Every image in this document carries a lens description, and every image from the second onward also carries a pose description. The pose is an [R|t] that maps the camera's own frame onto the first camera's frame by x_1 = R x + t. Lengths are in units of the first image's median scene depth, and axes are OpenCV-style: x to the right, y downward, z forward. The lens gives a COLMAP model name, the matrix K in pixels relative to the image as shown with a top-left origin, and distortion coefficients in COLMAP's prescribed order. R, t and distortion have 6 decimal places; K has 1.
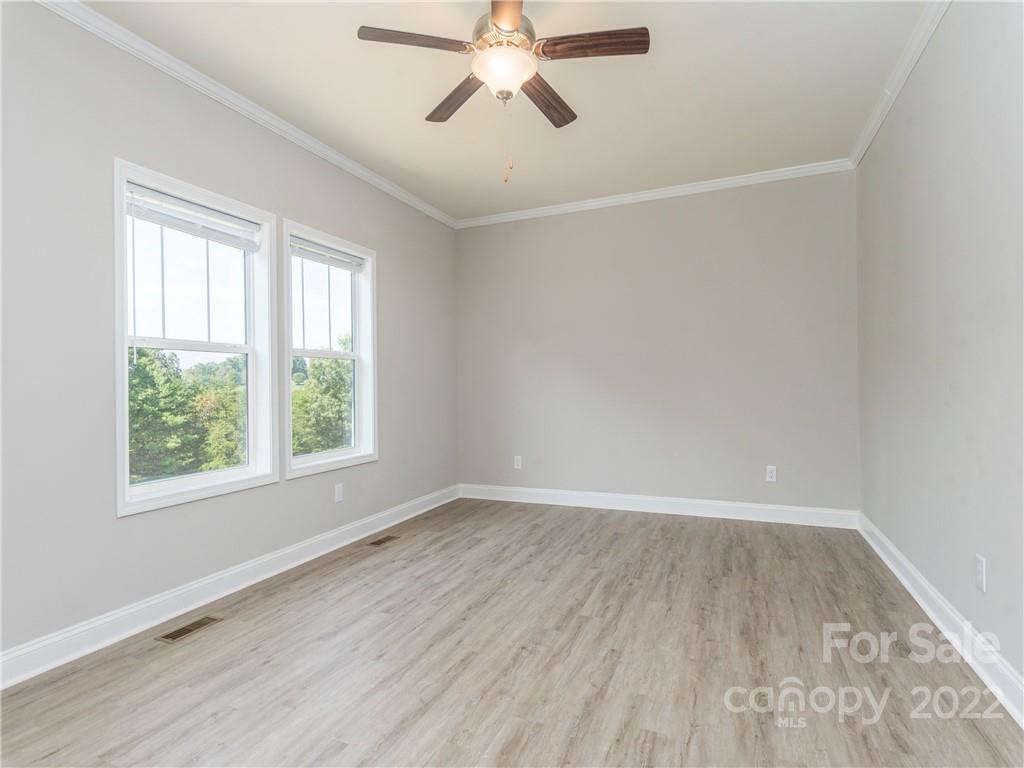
lens RADIAL K [[515.3, 0, 513.3], [0, 515.3, 380.7], [0, 0, 1]] dist [0.000072, 0.000400]
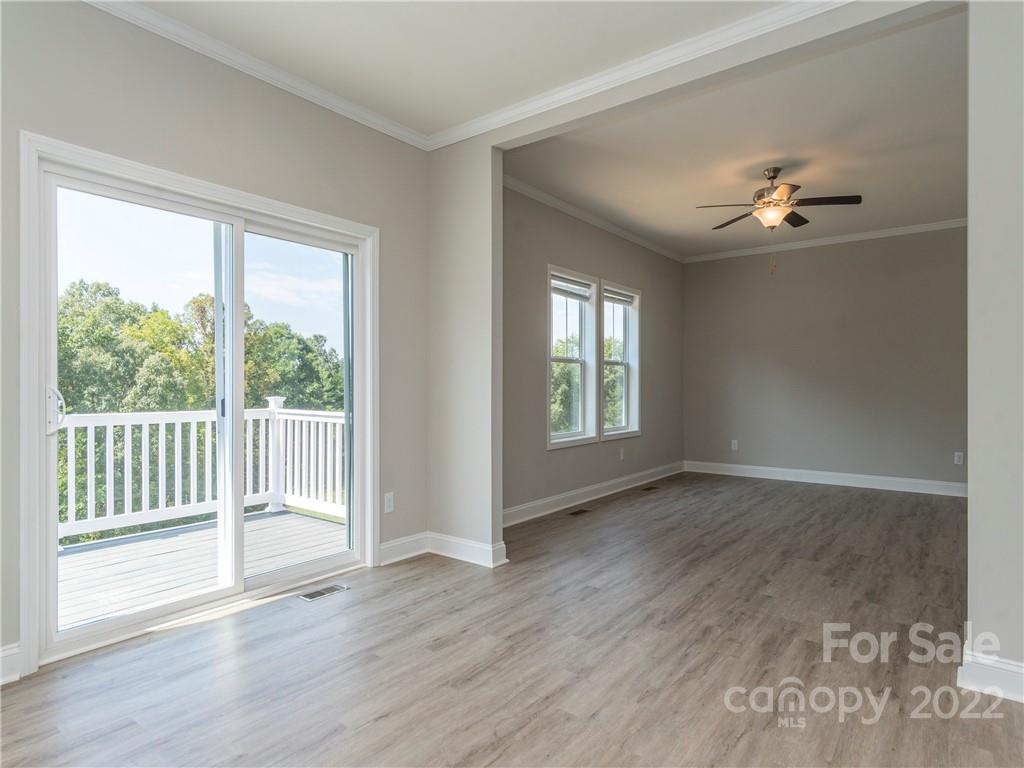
lens RADIAL K [[575.5, 0, 512.6], [0, 575.5, 379.8], [0, 0, 1]] dist [0.000734, -0.000763]
pose [[0.967362, 0.013769, -0.253022, -0.186569], [-0.013319, 0.999905, 0.003491, -0.001776], [0.253047, -0.000007, 0.967454, -0.591321]]
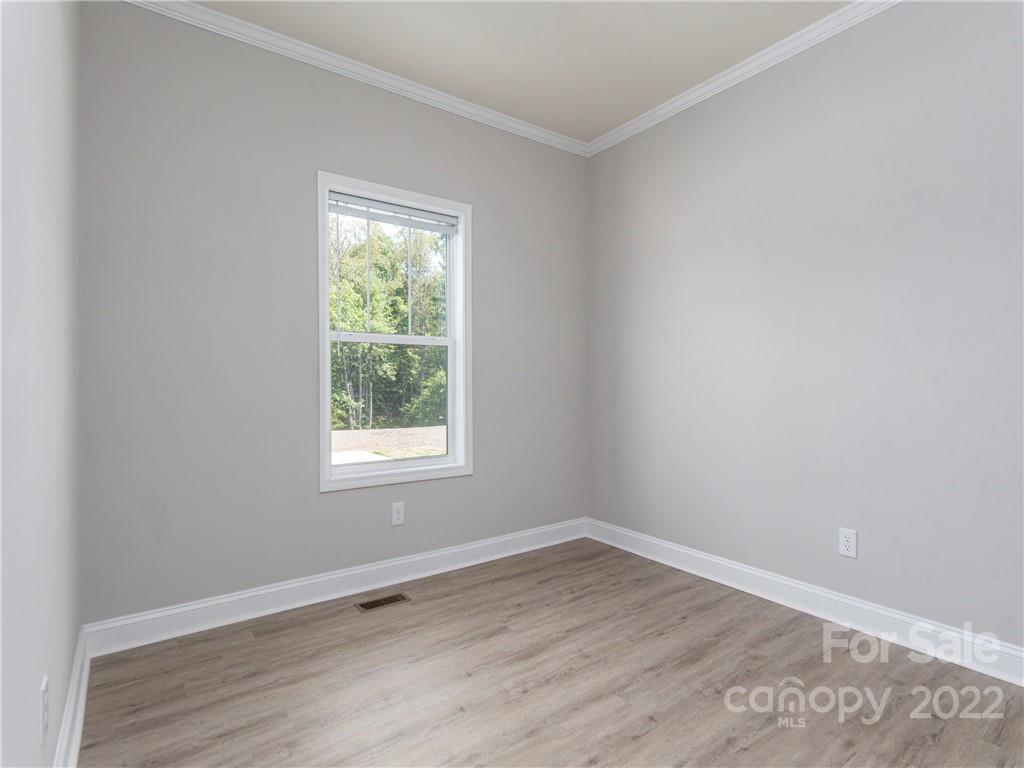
lens RADIAL K [[476.7, 0, 515.3], [0, 476.7, 392.2], [0, 0, 1]] dist [0.005326, 0.000781]
pose [[0.835719, 0.023938, -0.548636, 0.176314], [-0.003351, 0.999253, 0.038495, 0.001456], [0.549147, -0.030333, 0.835175, 0.403317]]
